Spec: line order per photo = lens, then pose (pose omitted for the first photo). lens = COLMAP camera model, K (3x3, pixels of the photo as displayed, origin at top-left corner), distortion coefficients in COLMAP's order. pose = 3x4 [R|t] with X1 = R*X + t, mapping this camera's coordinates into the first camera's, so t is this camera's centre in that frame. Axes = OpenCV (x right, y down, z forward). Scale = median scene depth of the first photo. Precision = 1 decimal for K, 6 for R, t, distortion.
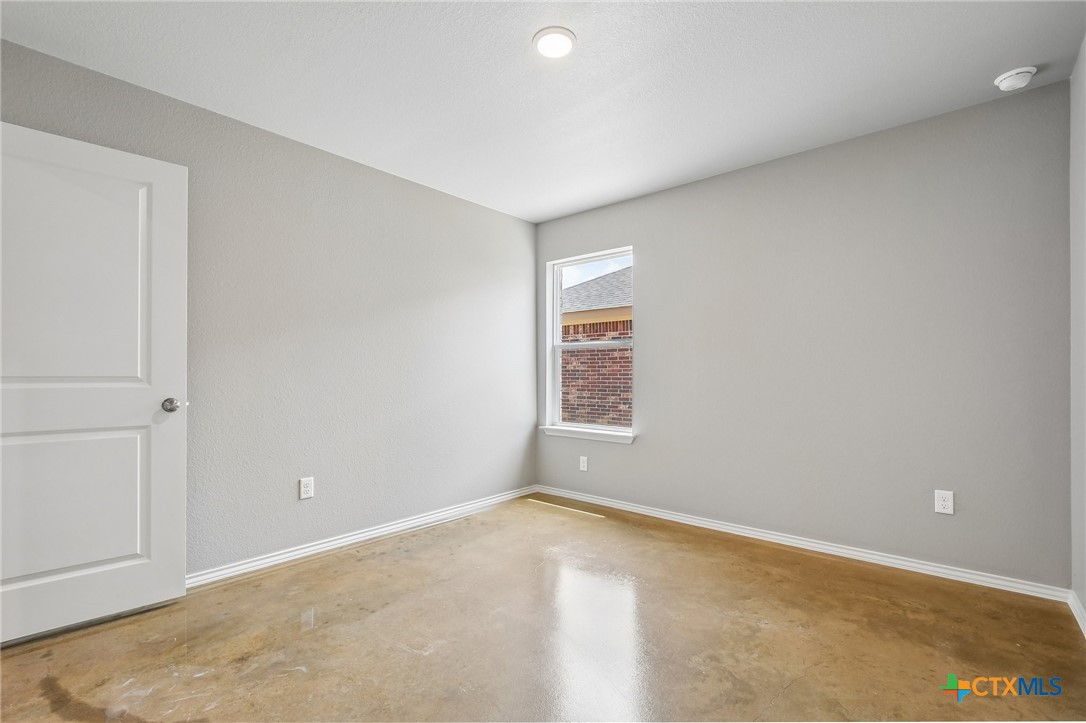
lens RADIAL K [[482.6, 0, 541.6], [0, 482.6, 373.3], [0, 0, 1]] dist [-0.000199, -0.000441]
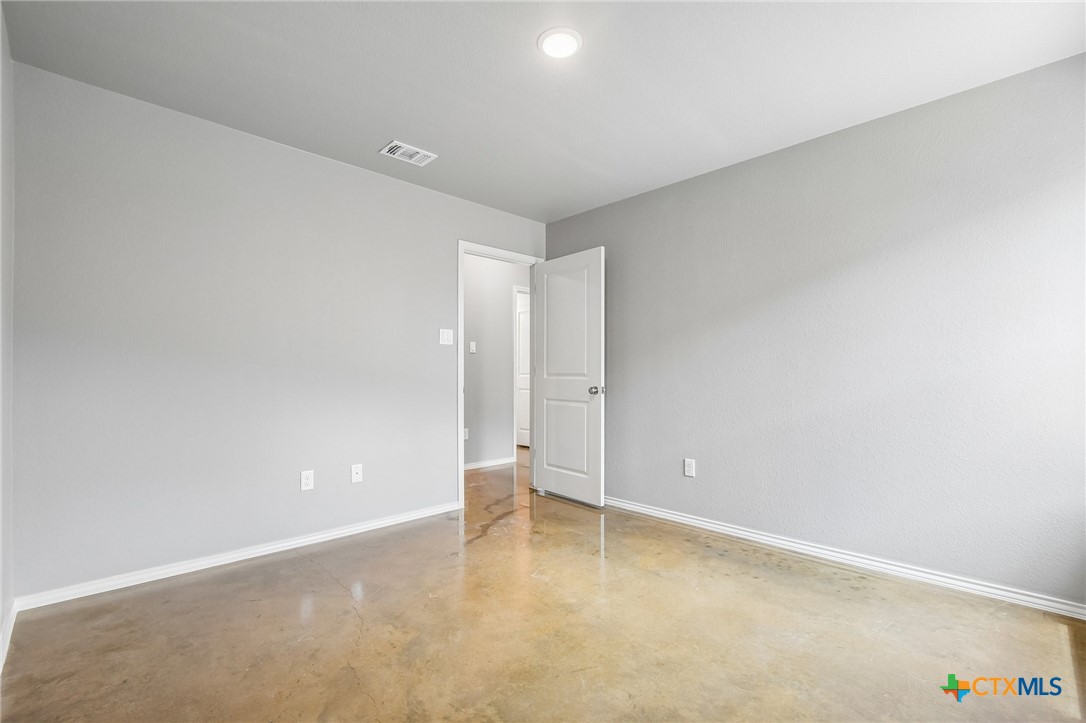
lens RADIAL K [[482.6, 0, 541.6], [0, 482.6, 373.3], [0, 0, 1]] dist [-0.000199, -0.000441]
pose [[-0.073721, 0.003069, -0.997274, 0.721019], [0.002124, 0.999993, 0.002920, 0.000587], [0.997277, -0.001903, -0.073727, 0.721826]]
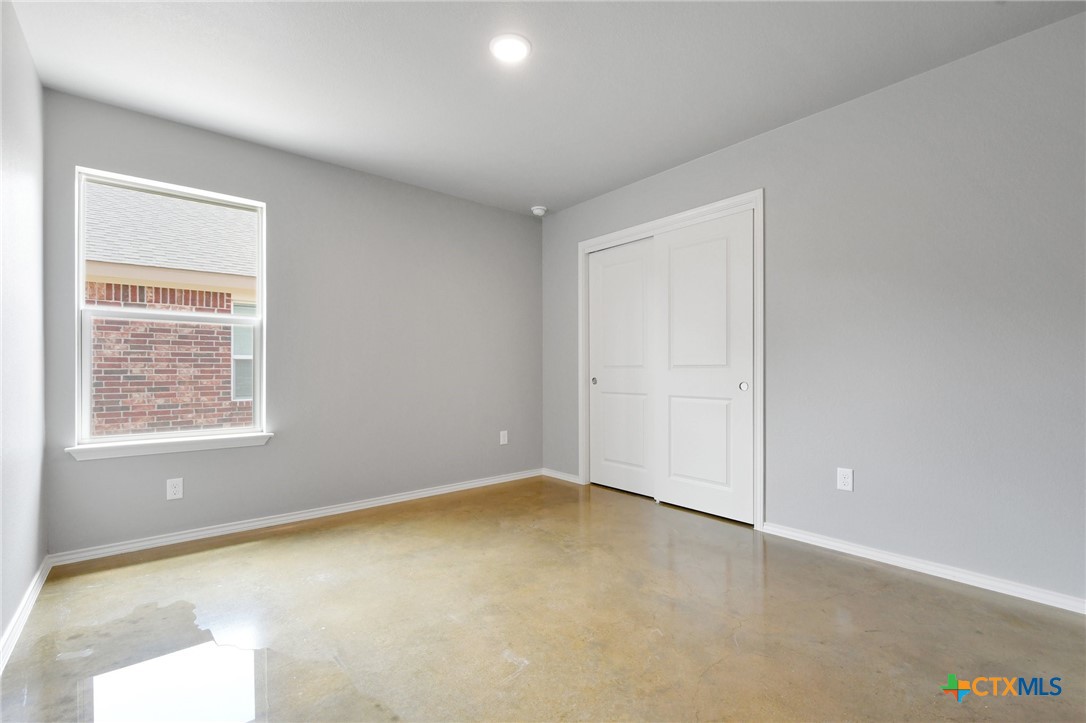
lens RADIAL K [[475.7, 0, 541.0], [0, 475.7, 373.8], [0, 0, 1]] dist [-0.007746, -0.000349]
pose [[0.154131, -0.010051, 0.987999, -0.707657], [-0.001263, 0.999945, 0.010369, 0.020565], [-0.988050, -0.002846, 0.154110, 0.536658]]
